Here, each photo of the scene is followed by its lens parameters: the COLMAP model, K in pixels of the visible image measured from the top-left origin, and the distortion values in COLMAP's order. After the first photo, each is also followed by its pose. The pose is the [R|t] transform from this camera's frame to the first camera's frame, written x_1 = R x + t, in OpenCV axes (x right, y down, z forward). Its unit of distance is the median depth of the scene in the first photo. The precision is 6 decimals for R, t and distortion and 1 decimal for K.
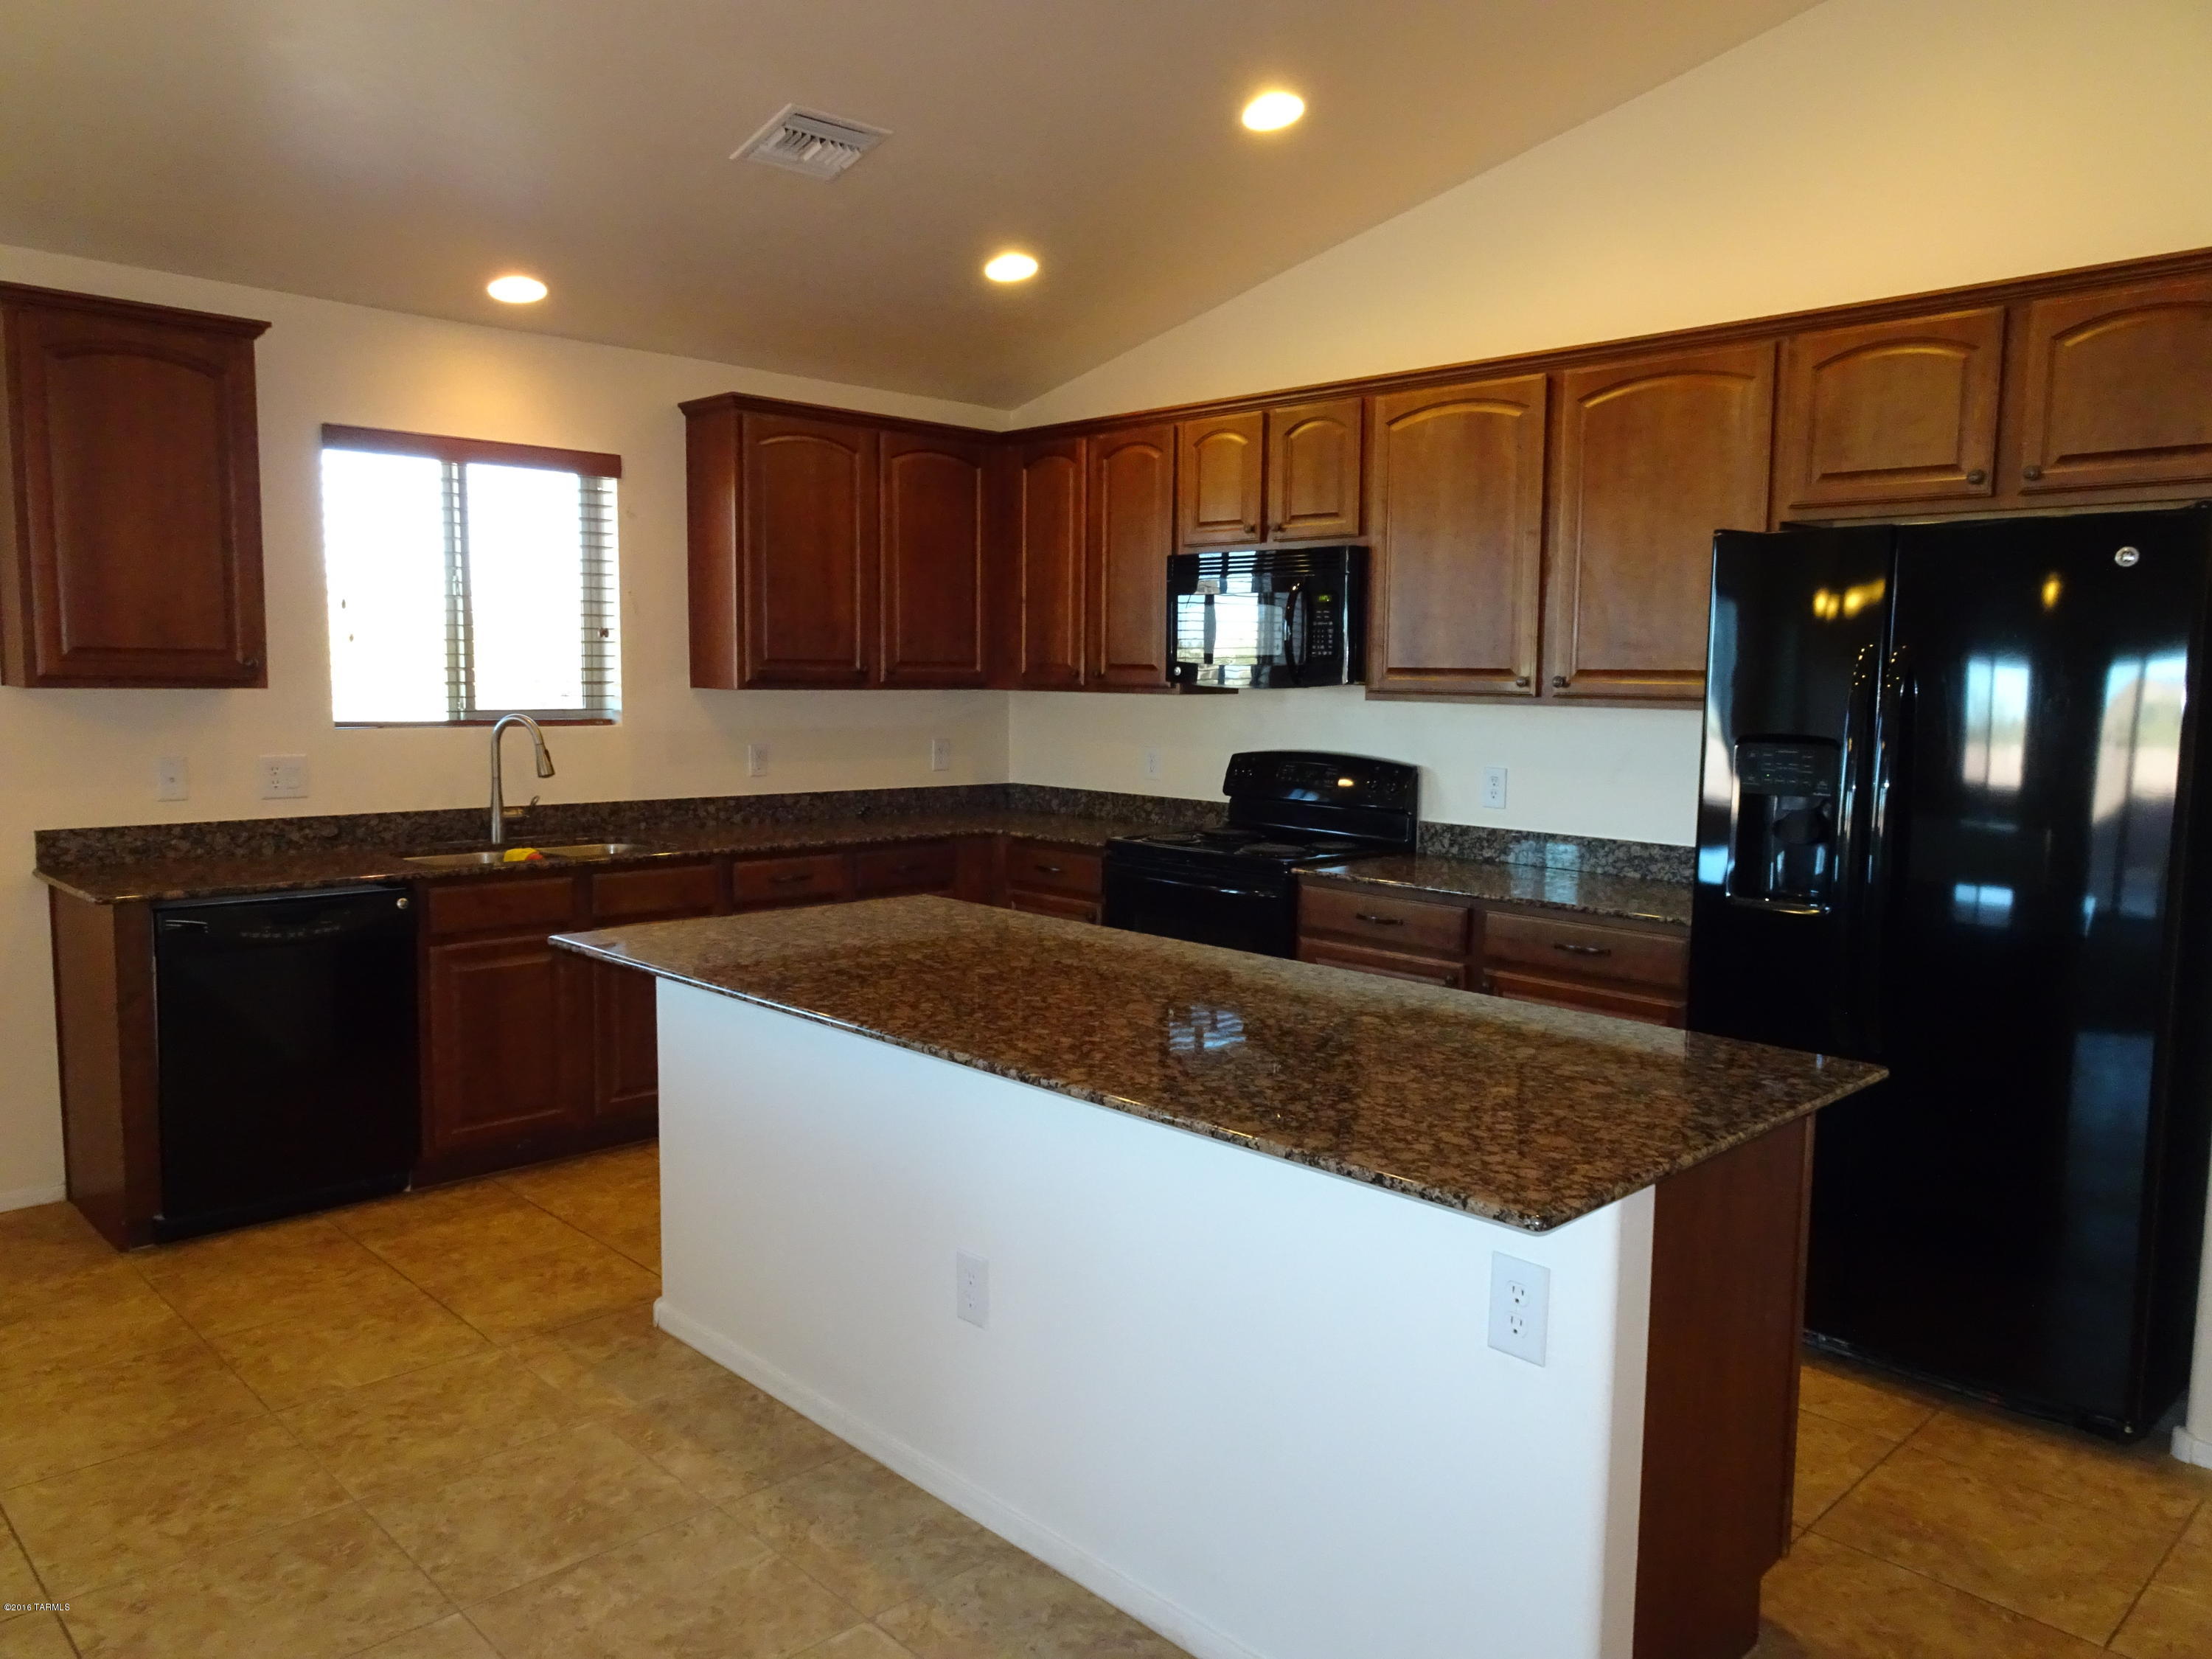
lens RADIAL K [[1592.2, 0, 1108.5], [0, 1592.2, 812.6], [0, 0, 1]] dist [0.025366, -0.003593]
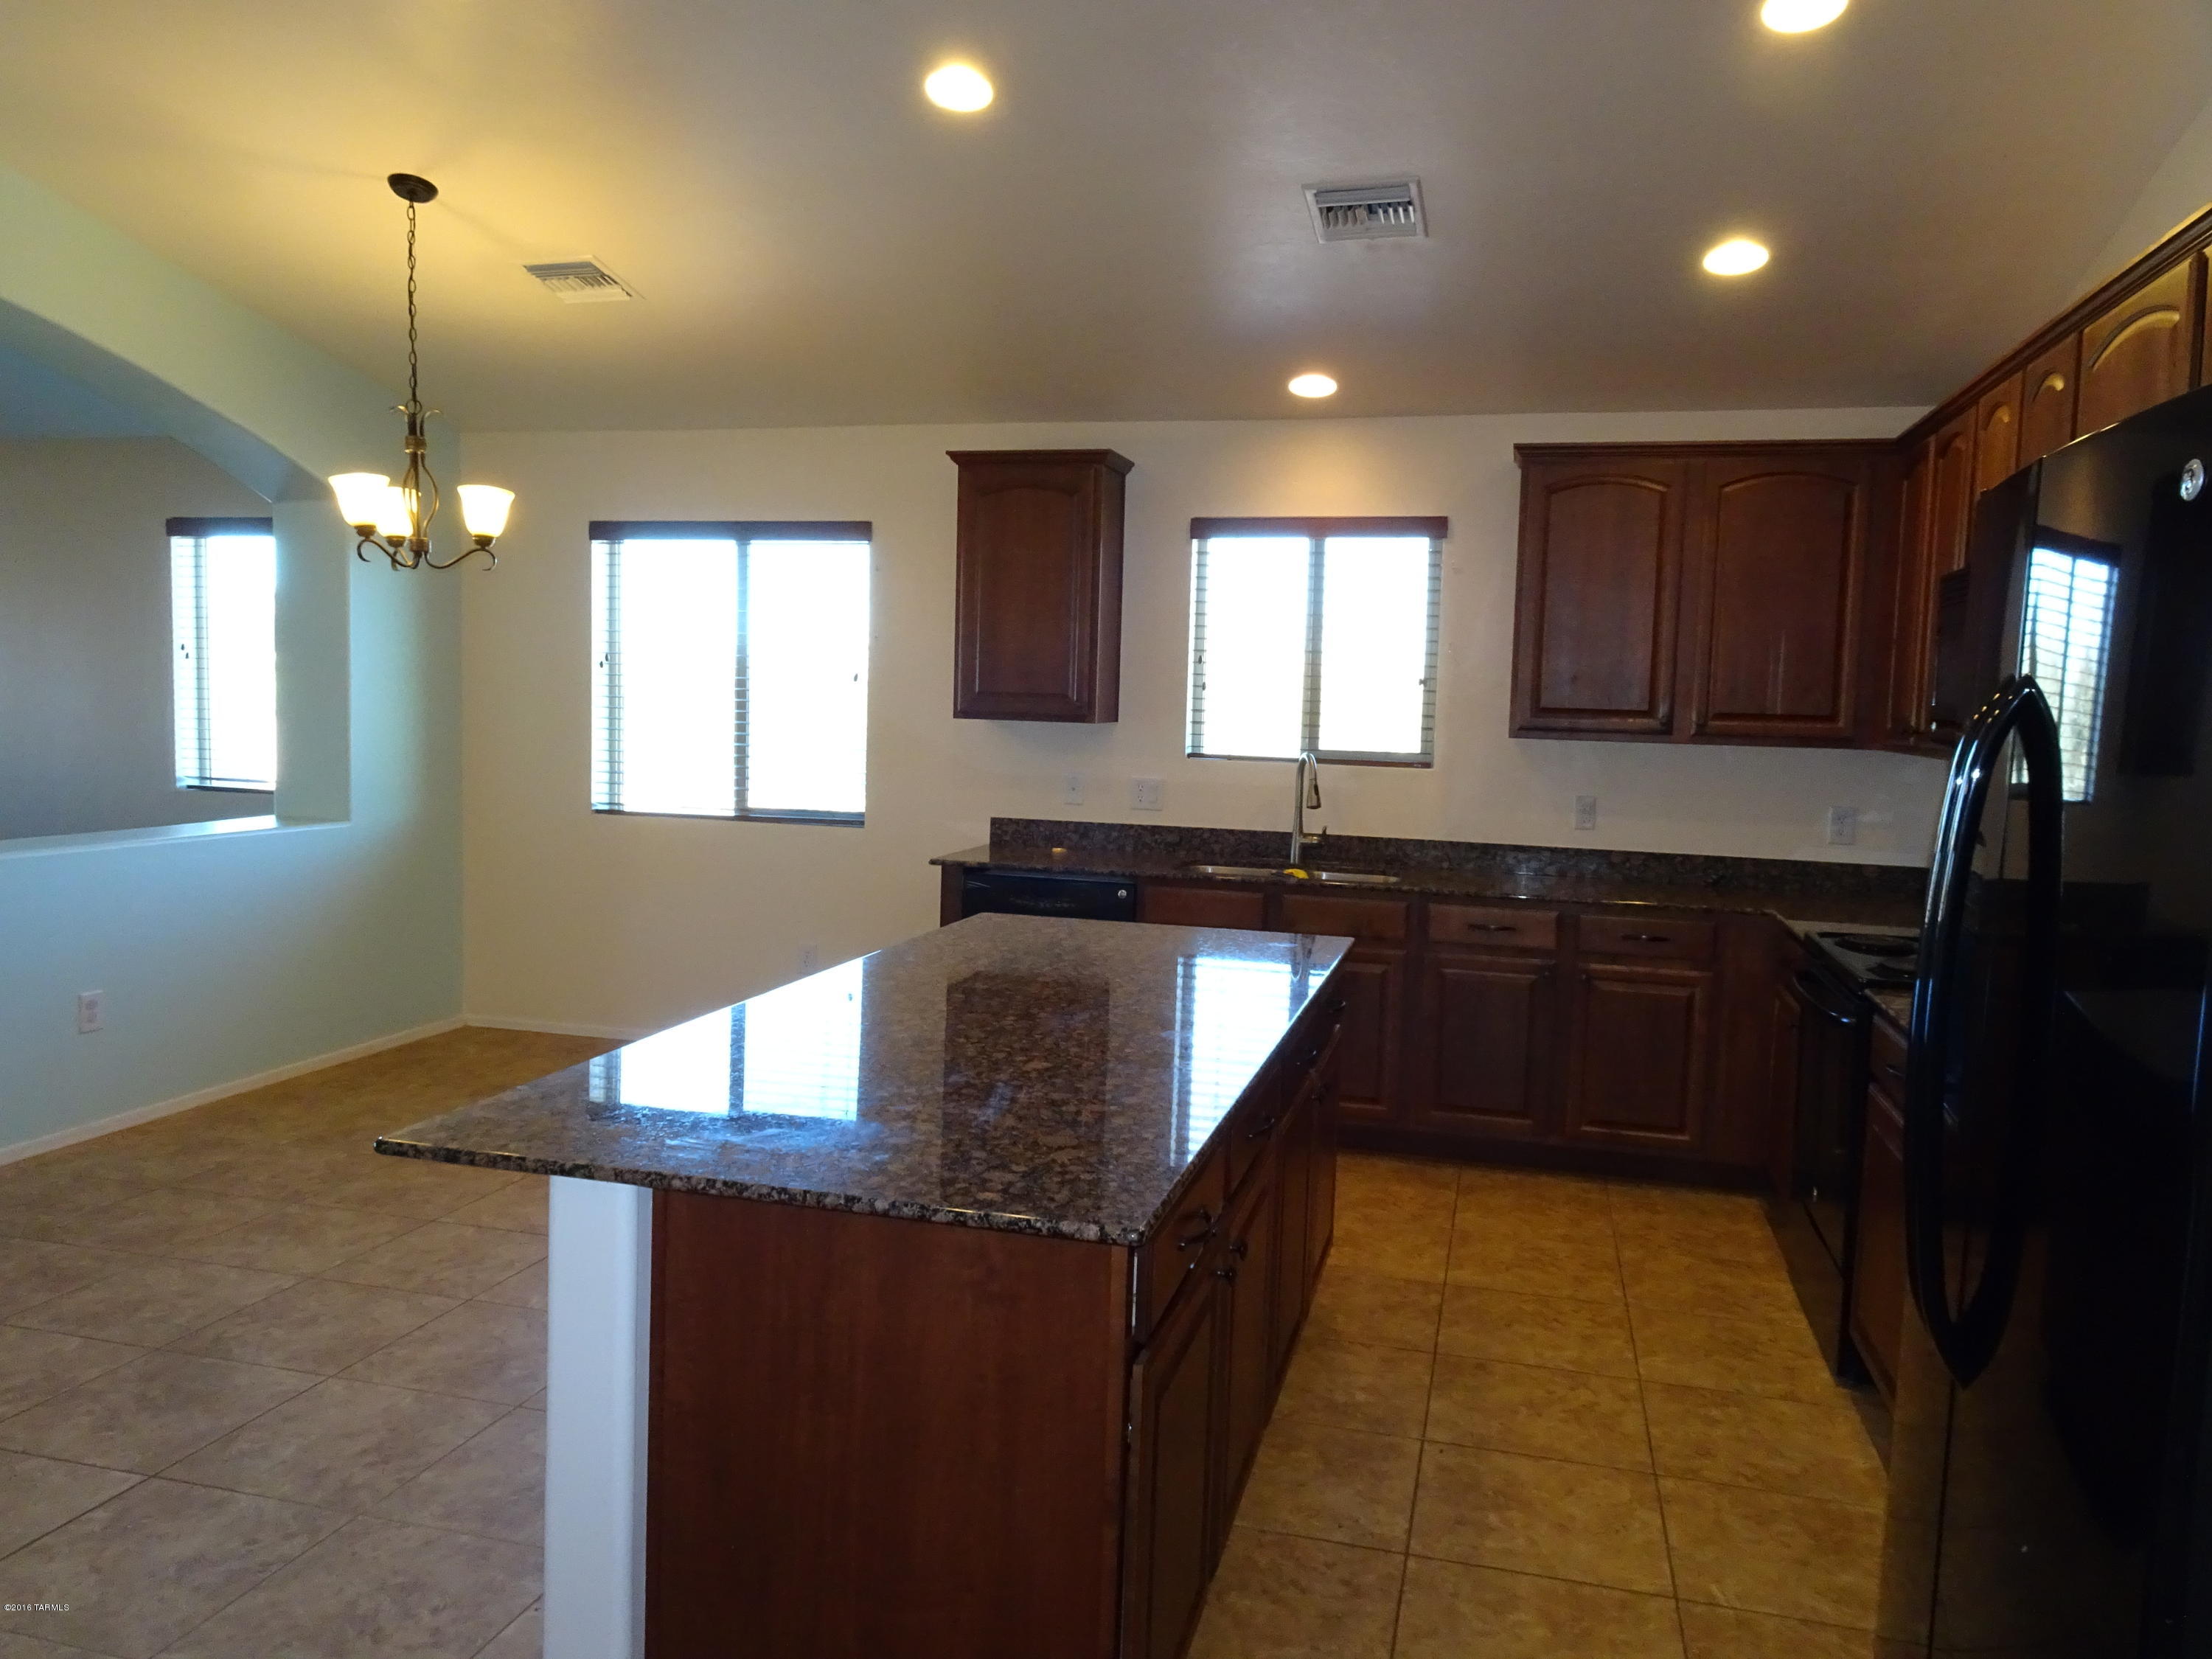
lens RADIAL K [[1592.2, 0, 1112.2], [0, 1592.2, 814.0], [0, 0, 1]] dist [0.025366, -0.003593]
pose [[0.512834, 0.063163, -0.856161, 0.599917], [-0.101658, 0.994741, 0.012494, -0.019781], [0.852448, 0.080628, 0.516558, 0.325758]]
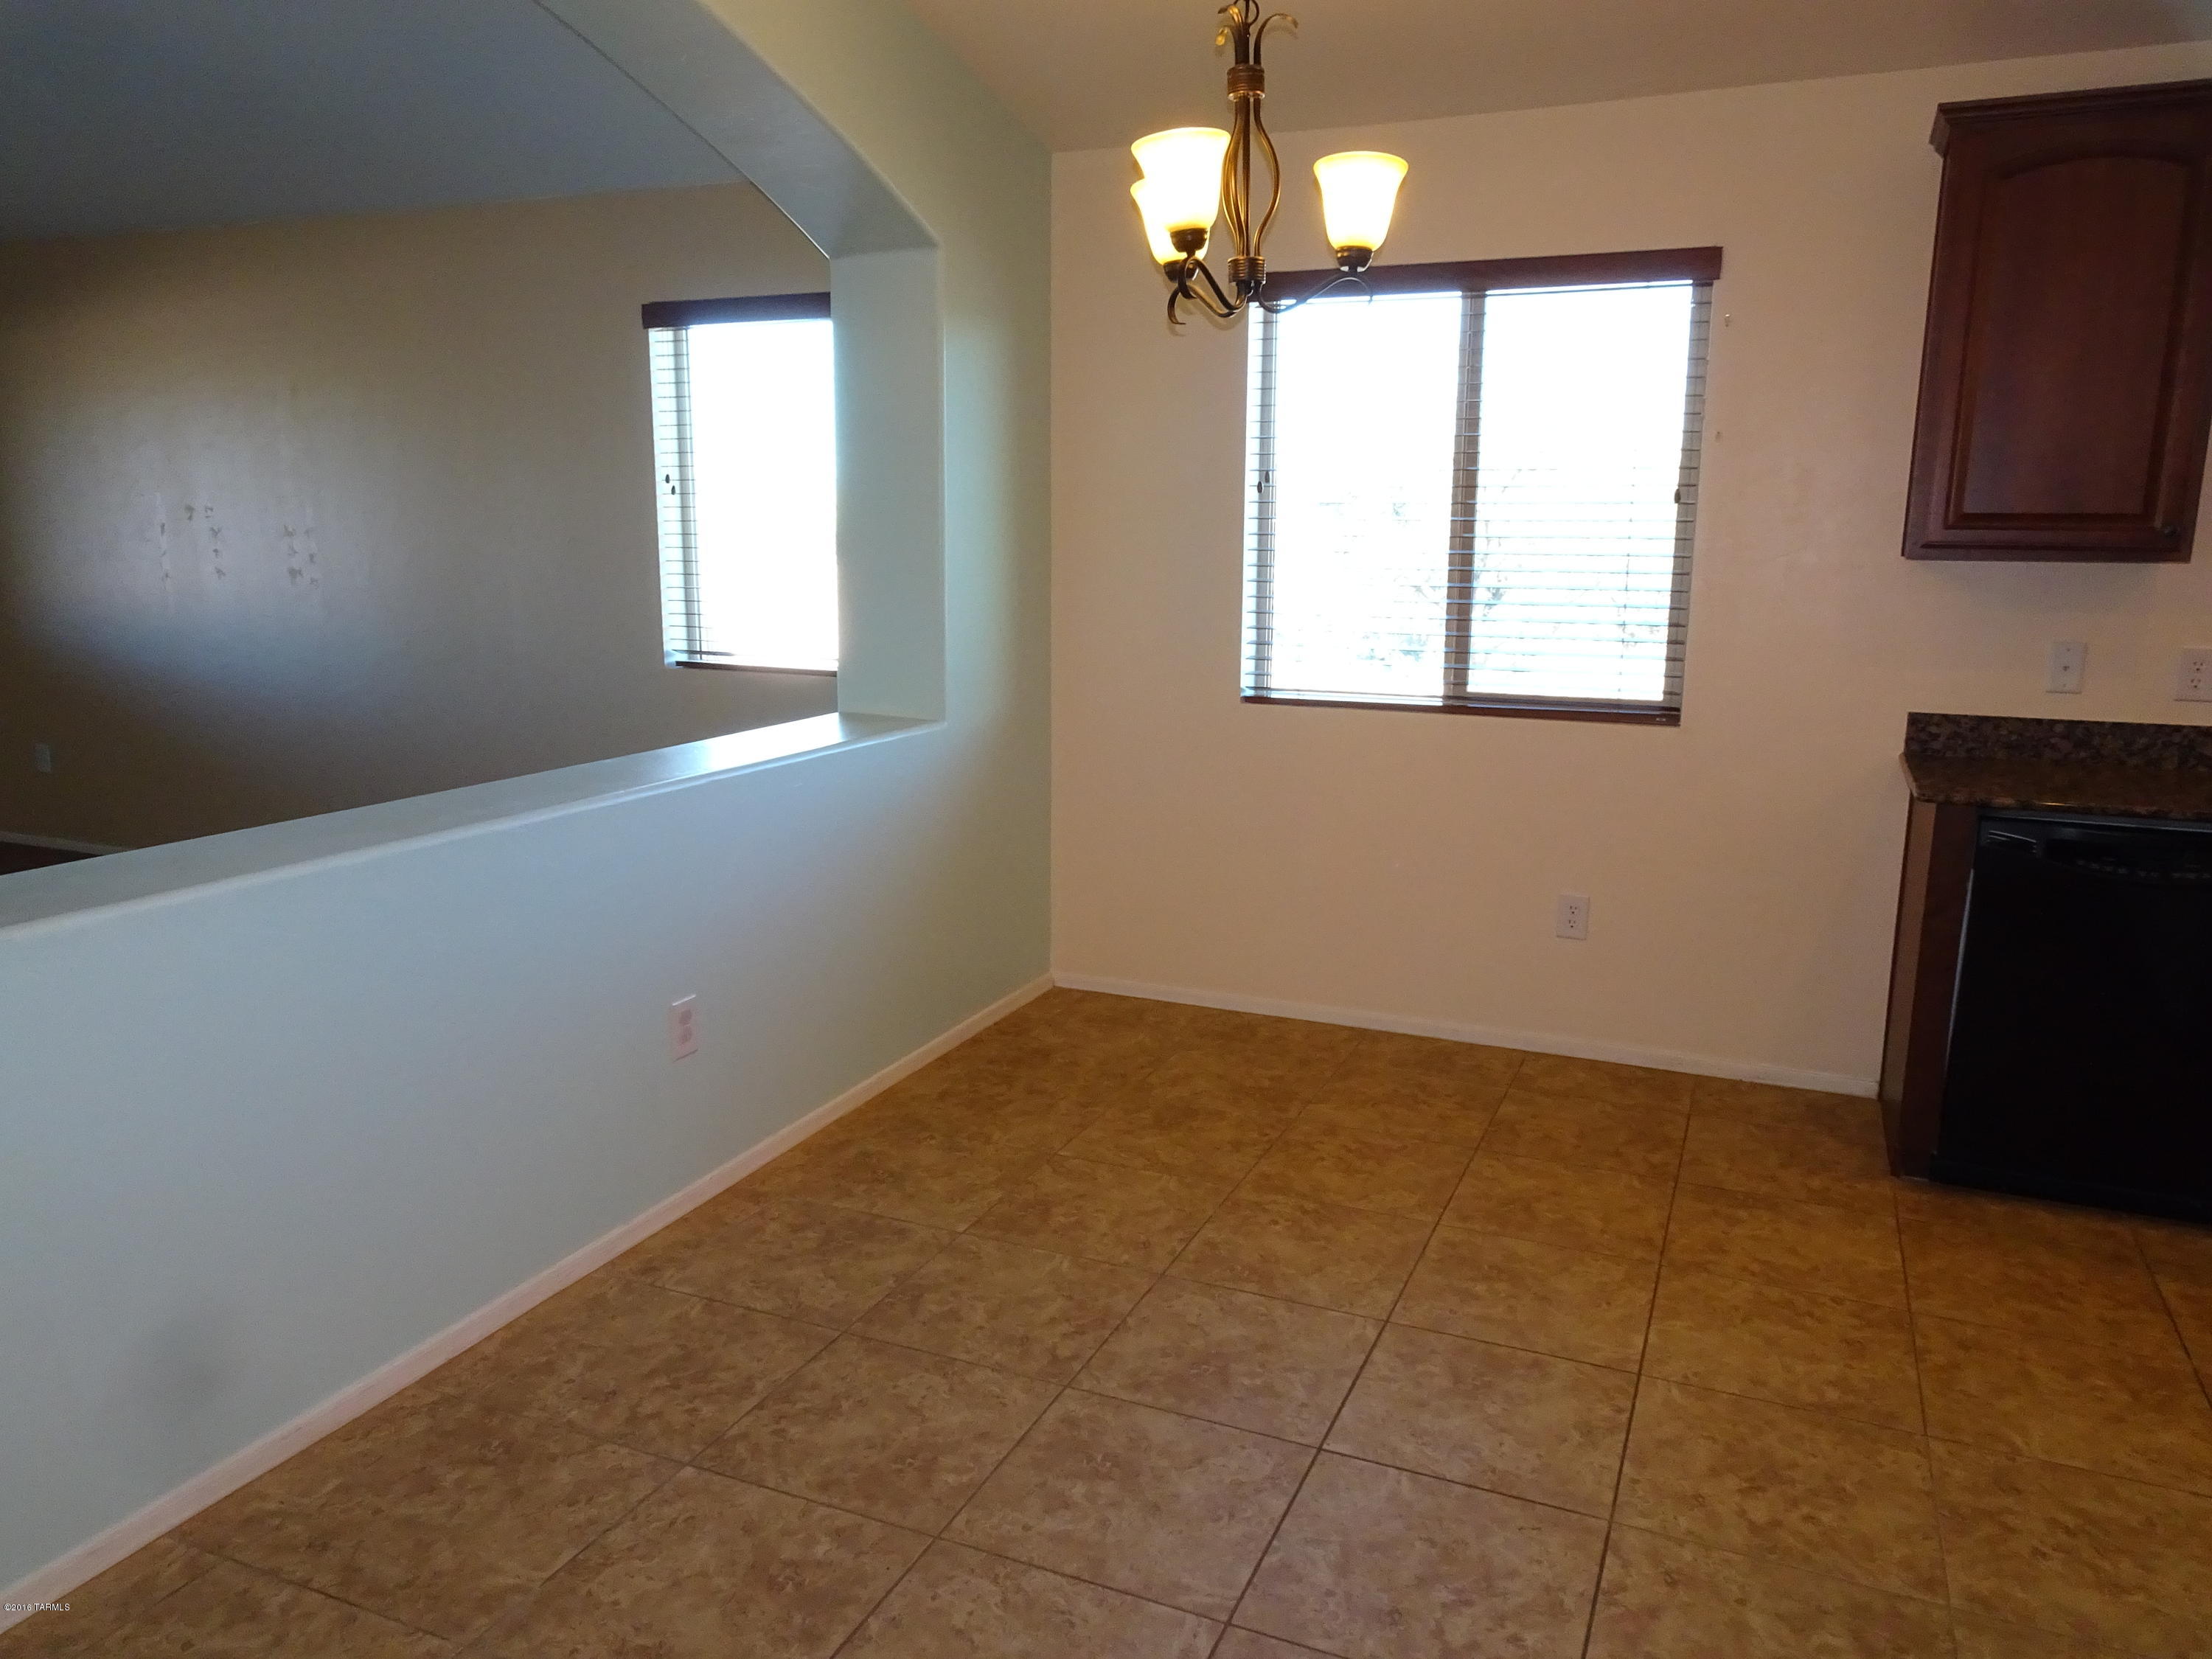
lens RADIAL K [[1592.2, 0, 1128.0], [0, 1592.2, 825.8], [0, 0, 1]] dist [0.025366, -0.003593]
pose [[0.386238, 0.165838, -0.907368, 0.017813], [-0.087718, 0.985851, 0.142843, -0.016051], [0.918219, 0.024421, 0.395320, 0.199549]]
